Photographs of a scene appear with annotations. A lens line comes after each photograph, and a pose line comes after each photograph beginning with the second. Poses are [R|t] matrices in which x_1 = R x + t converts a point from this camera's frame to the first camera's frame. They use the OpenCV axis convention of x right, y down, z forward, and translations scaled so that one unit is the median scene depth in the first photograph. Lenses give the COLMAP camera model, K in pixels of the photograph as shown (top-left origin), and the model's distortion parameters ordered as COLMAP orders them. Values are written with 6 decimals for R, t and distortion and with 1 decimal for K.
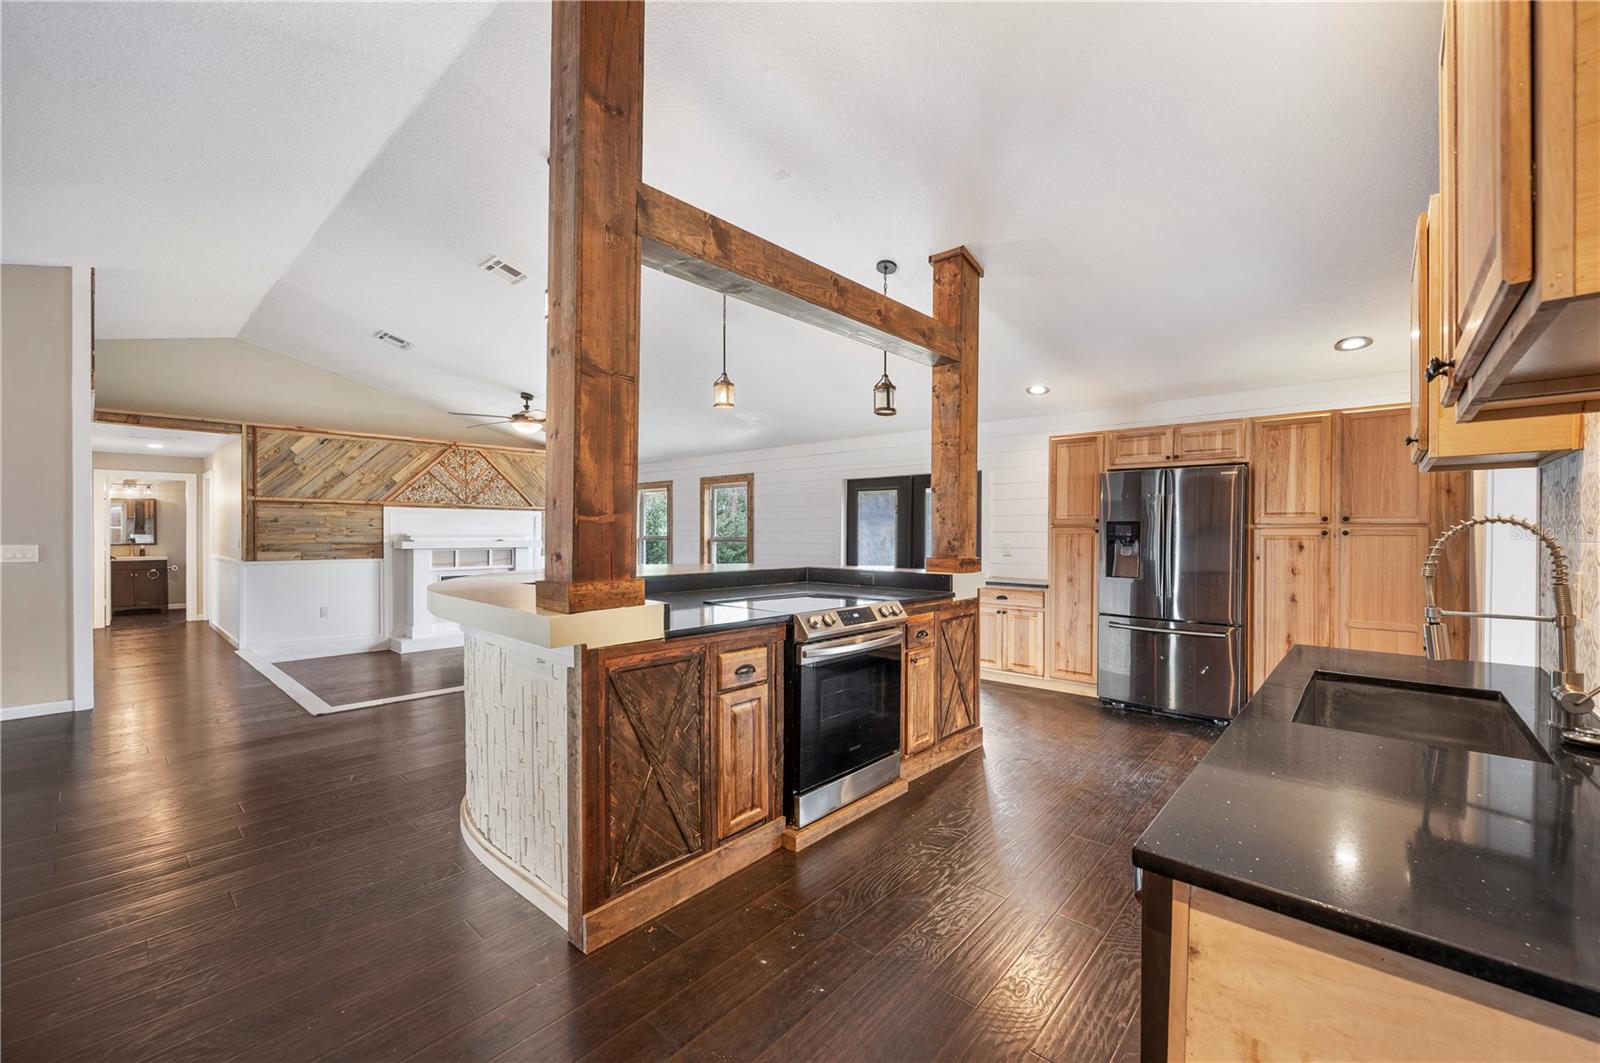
lens RADIAL K [[641.3, 0, 800.8], [0, 641.3, 537.9], [0, 0, 1]] dist [0.000940, -0.000319]
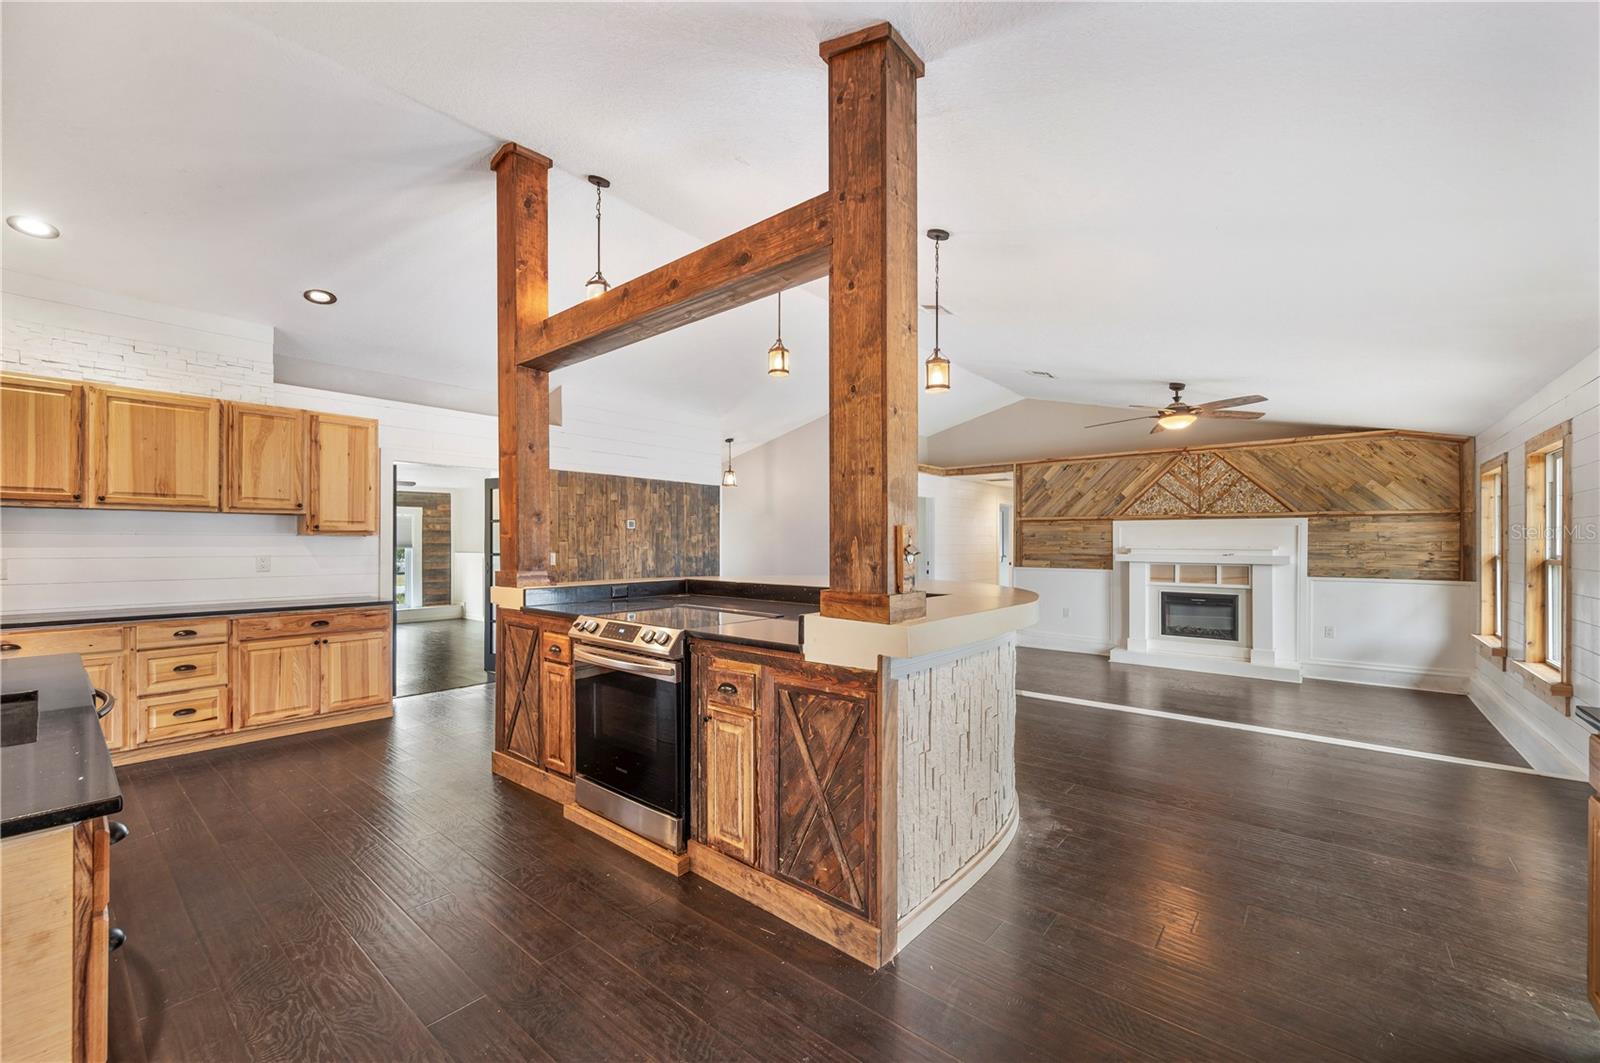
lens RADIAL K [[632.8, 0, 800.9], [0, 632.8, 543.9], [0, 0, 1]] dist [-0.000312, -0.000040]
pose [[0.037078, -0.000195, -0.999312, 0.595216], [-0.011172, 0.999937, -0.000610, -0.006553], [0.999250, 0.011187, 0.037073, 0.705430]]
